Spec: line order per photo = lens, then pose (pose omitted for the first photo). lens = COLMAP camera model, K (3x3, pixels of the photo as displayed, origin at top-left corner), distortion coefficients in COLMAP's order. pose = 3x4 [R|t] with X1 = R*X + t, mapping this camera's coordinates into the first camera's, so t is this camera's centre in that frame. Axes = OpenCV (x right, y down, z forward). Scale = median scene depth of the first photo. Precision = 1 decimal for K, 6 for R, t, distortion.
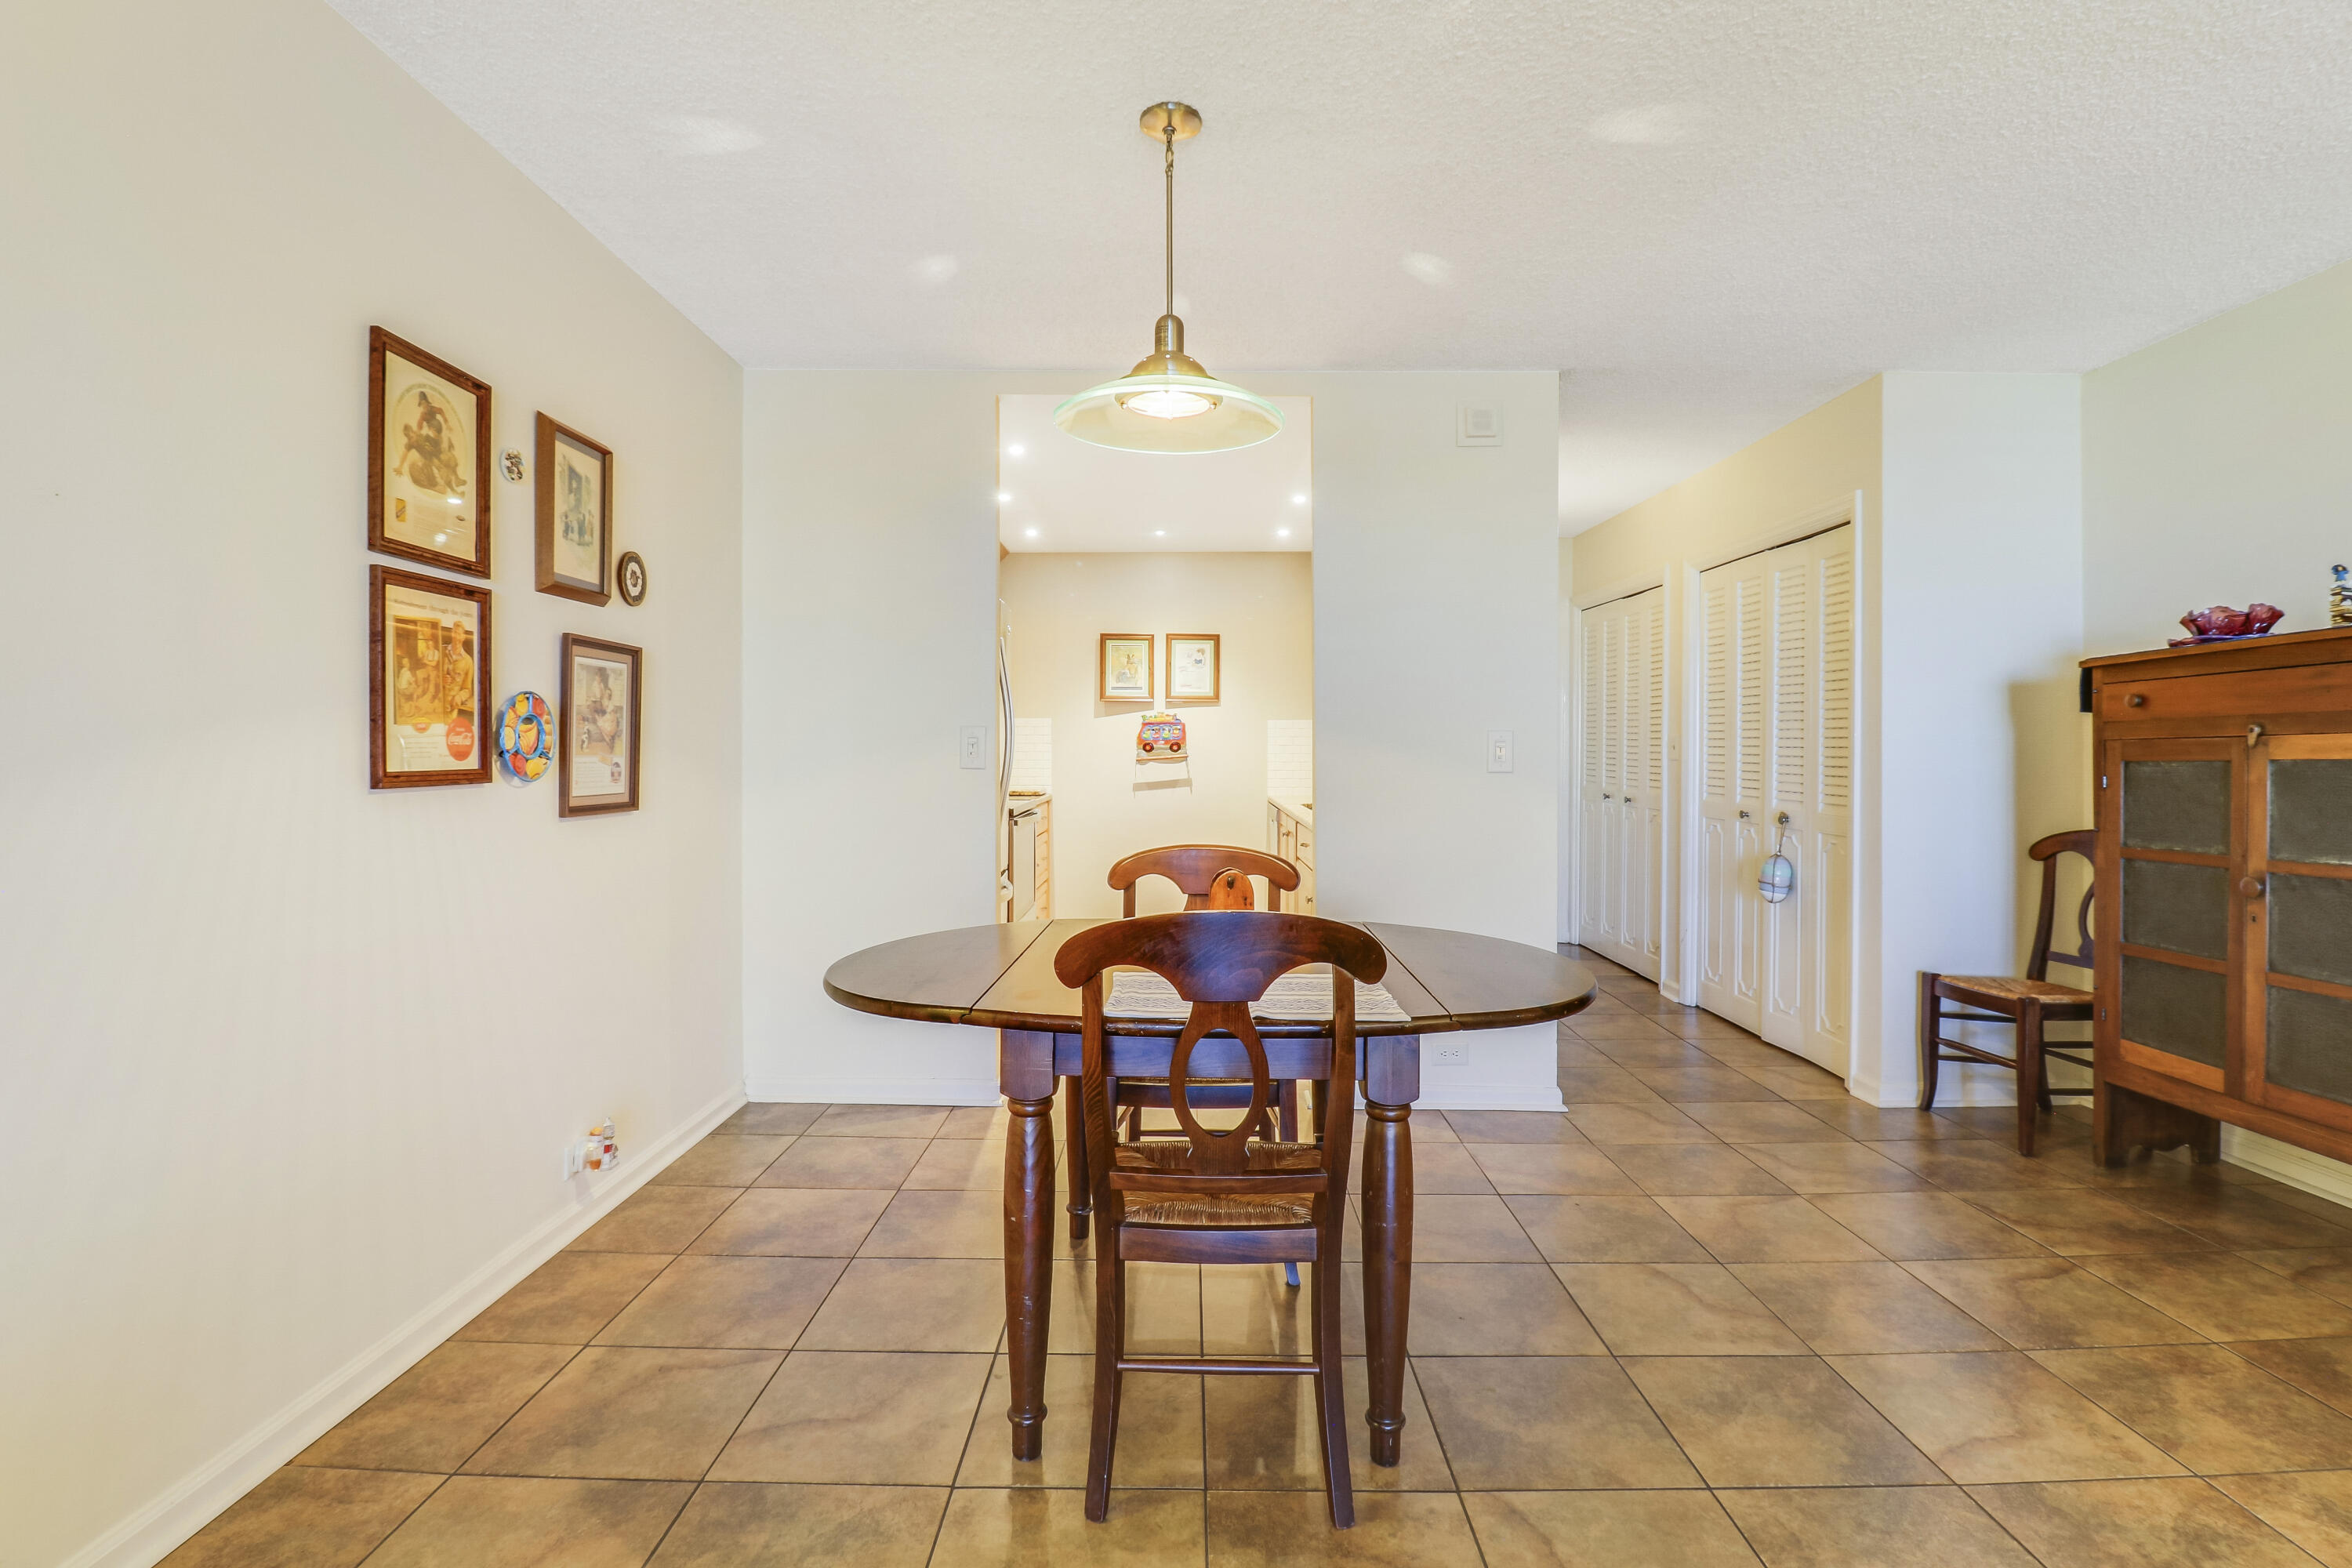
lens RADIAL K [[1112.6, 0, 1195.5], [0, 1112.6, 751.8], [0, 0, 1]] dist [0.001328, -0.013006]
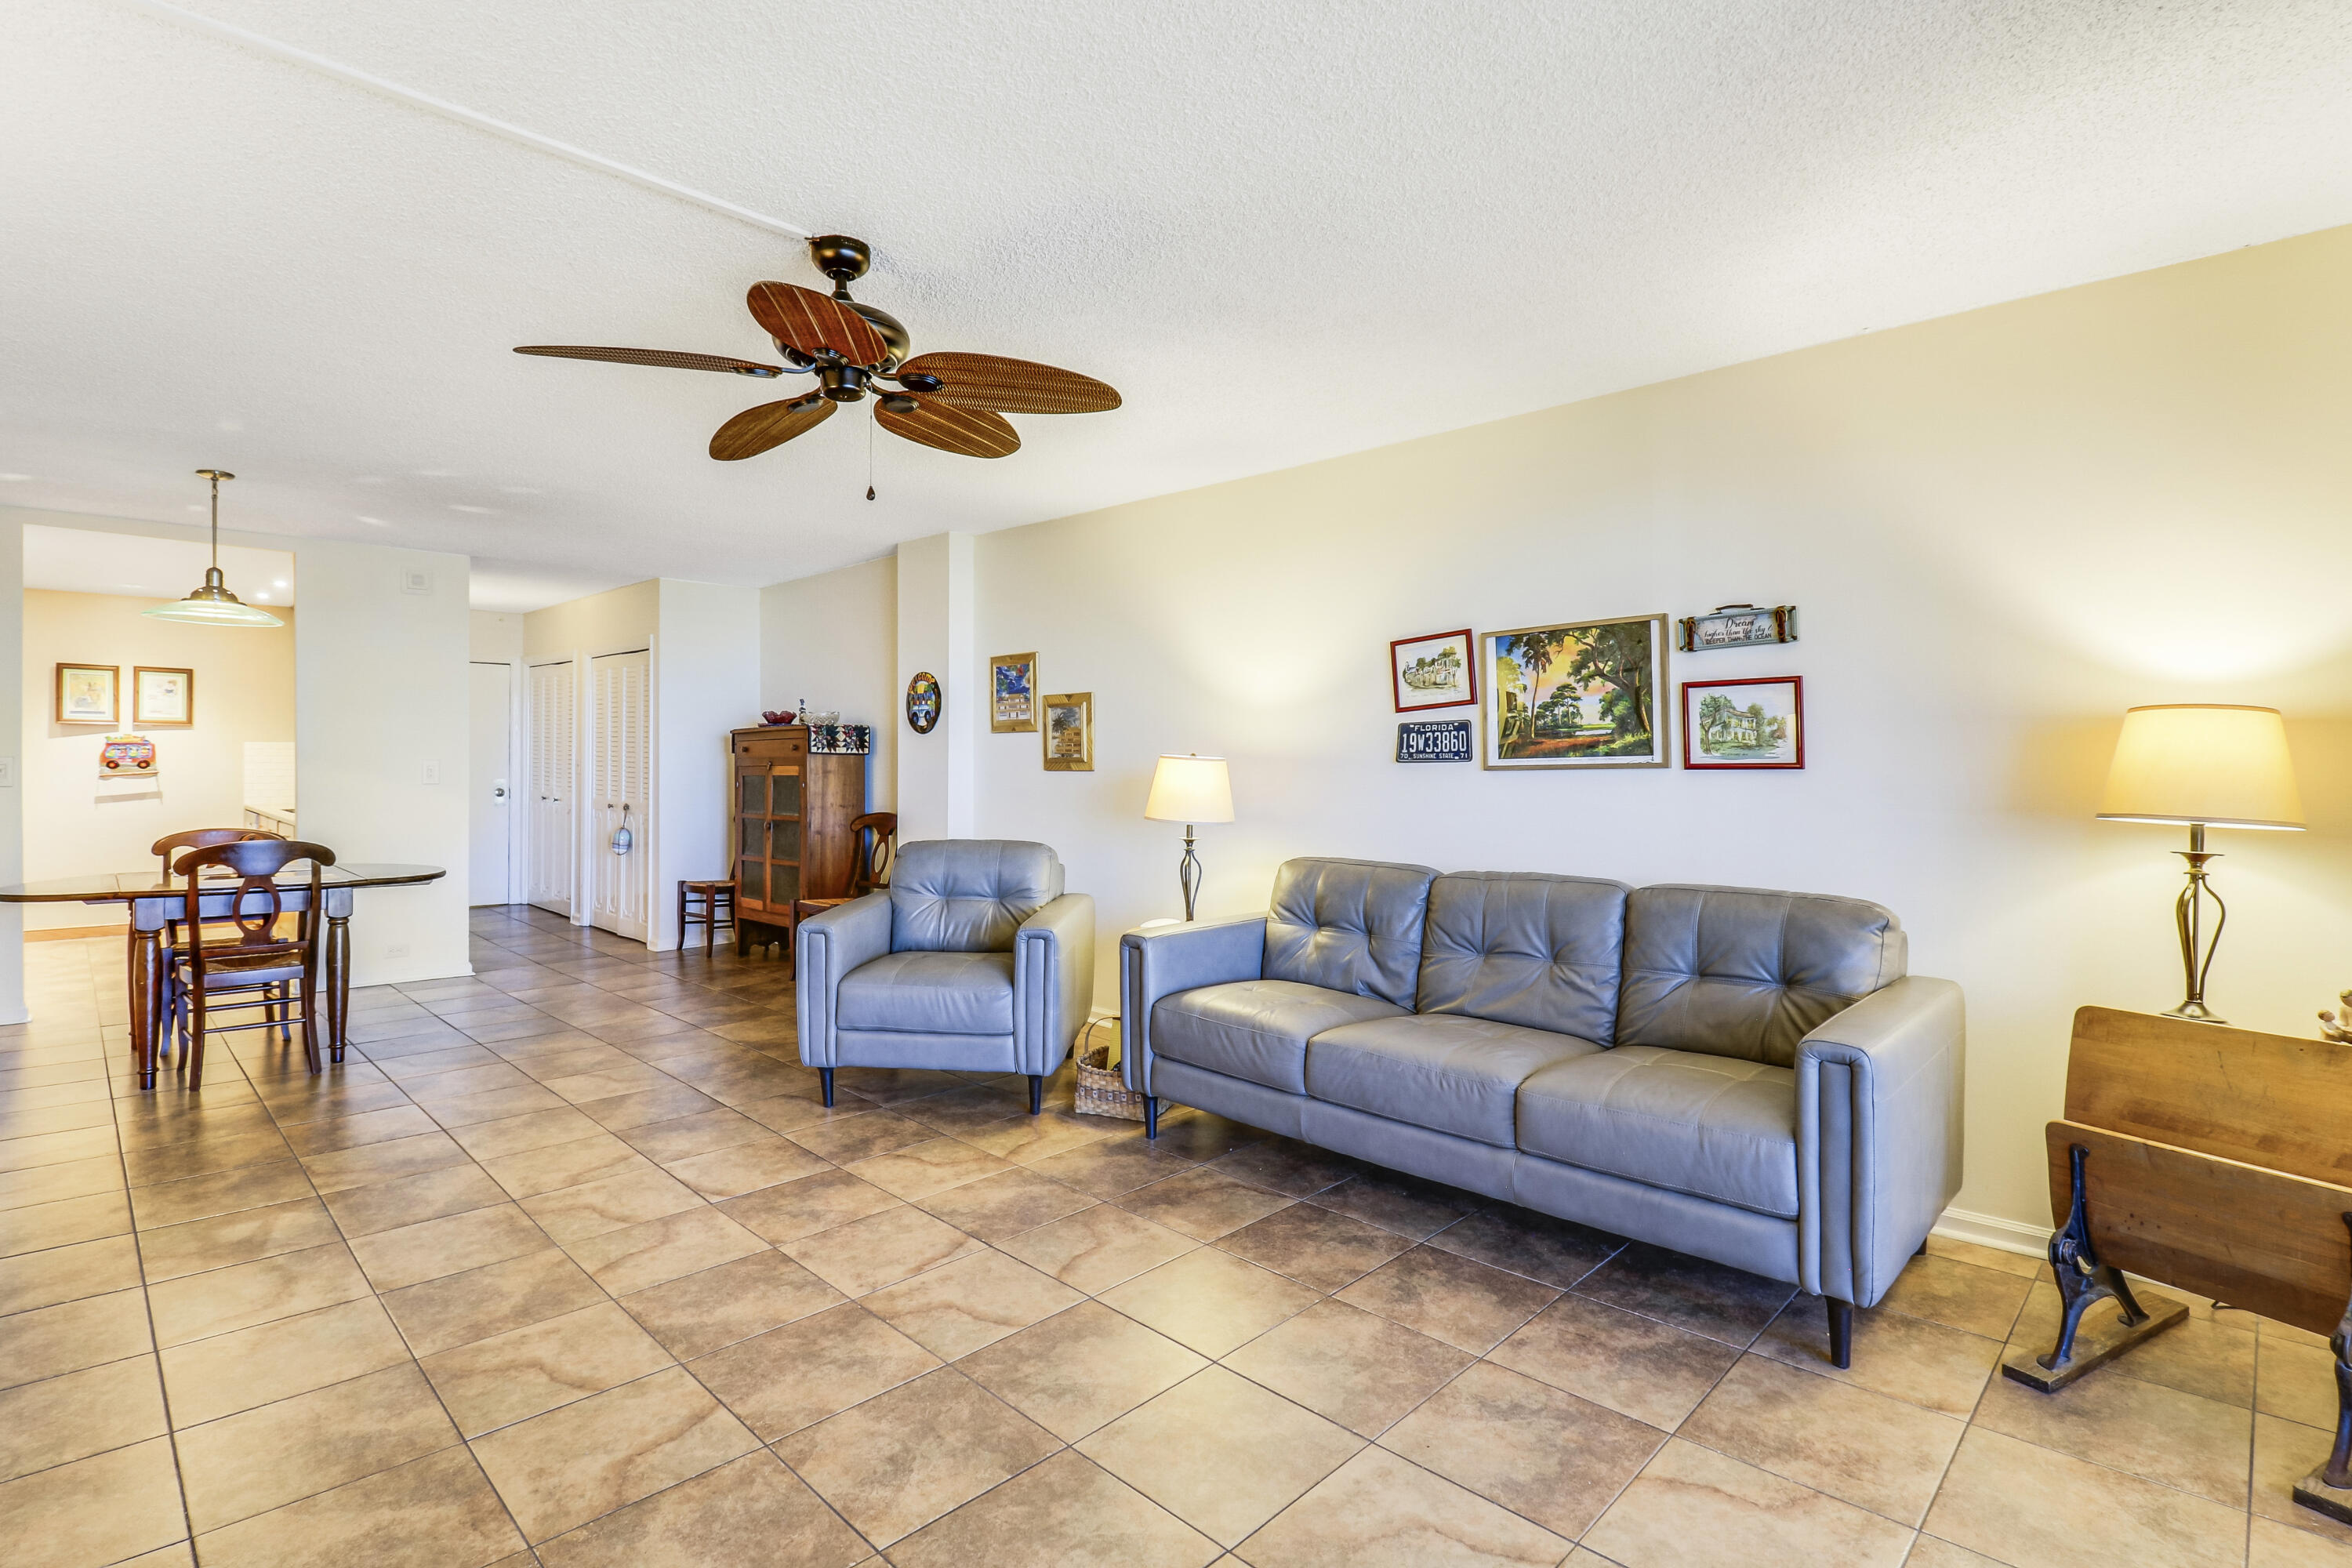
lens RADIAL K [[1112.6, 0, 1177.0], [0, 1112.6, 758.3], [0, 0, 1]] dist [0.001328, -0.013006]
pose [[0.705585, 0.000227, 0.708625, -0.172681], [-0.002571, 0.999994, 0.002240, -0.037612], [-0.708620, -0.003403, 0.705582, -1.377704]]
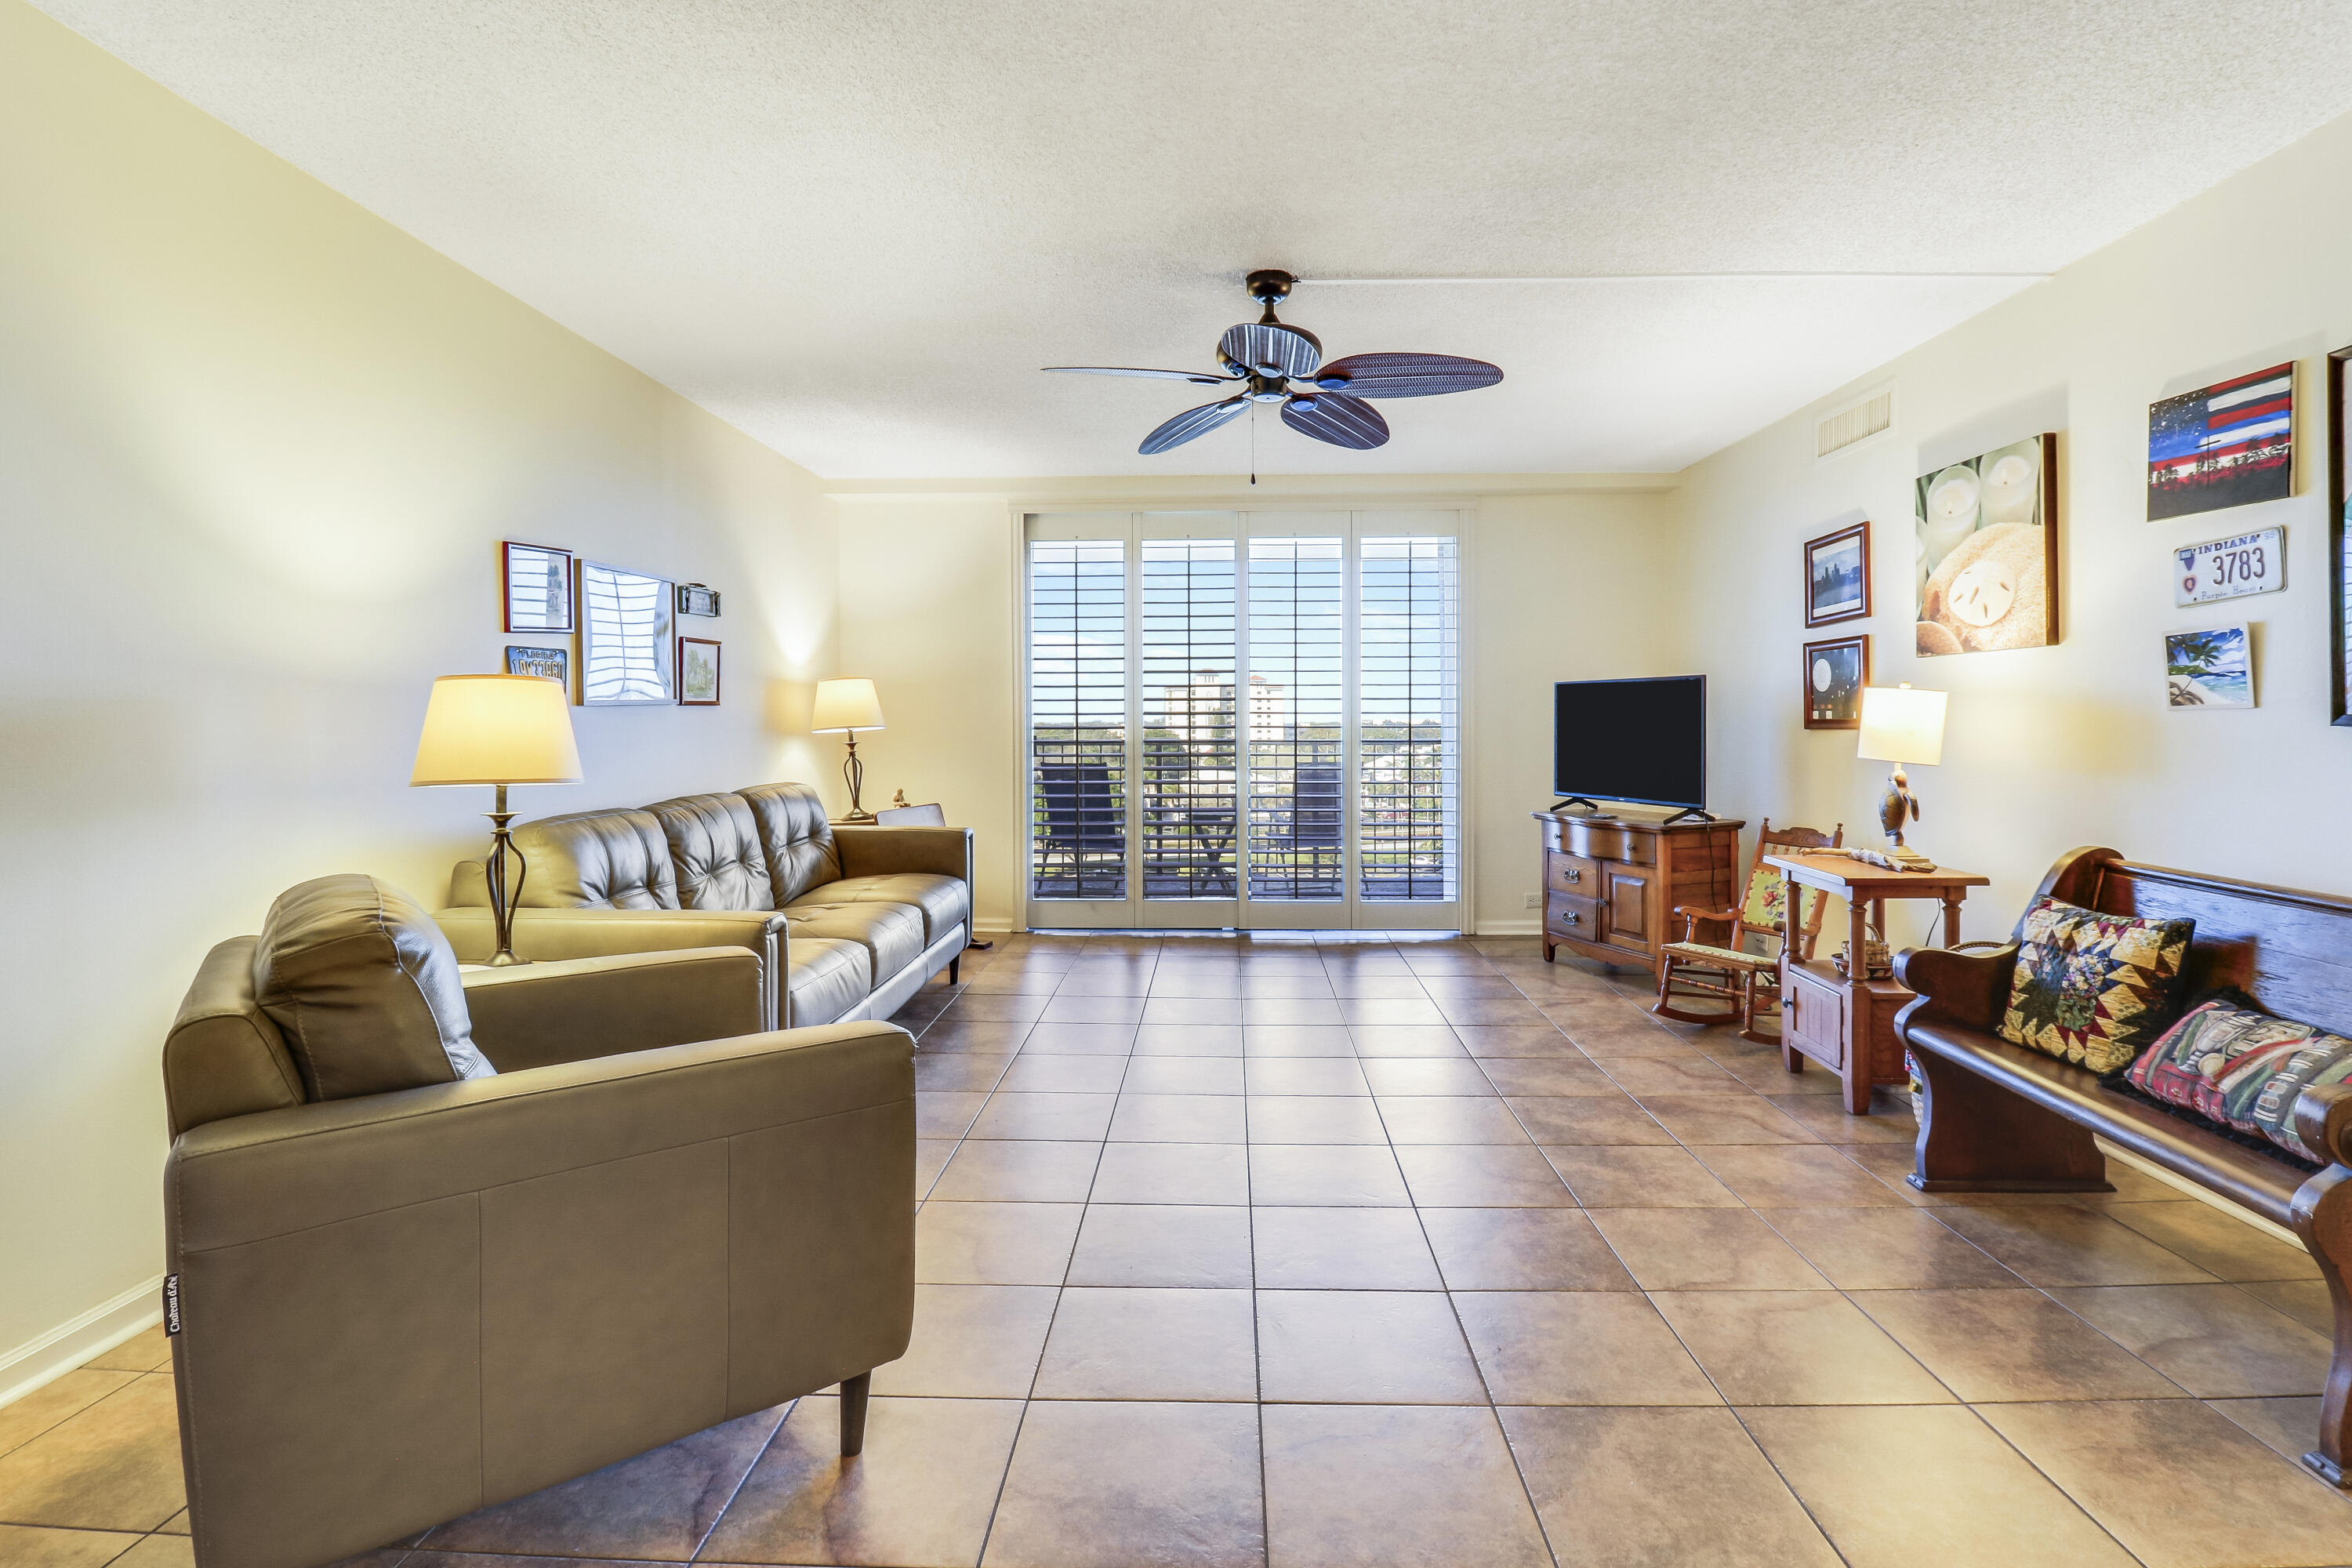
lens RADIAL K [[1112.6, 0, 1196.1], [0, 1112.6, 730.5], [0, 0, 1]] dist [0.001328, -0.013006]
pose [[-0.999395, 0.002930, 0.034662, 0.313968], [0.003205, 0.999964, 0.007878, 0.001635], [-0.034638, 0.007984, -0.999368, 0.598597]]
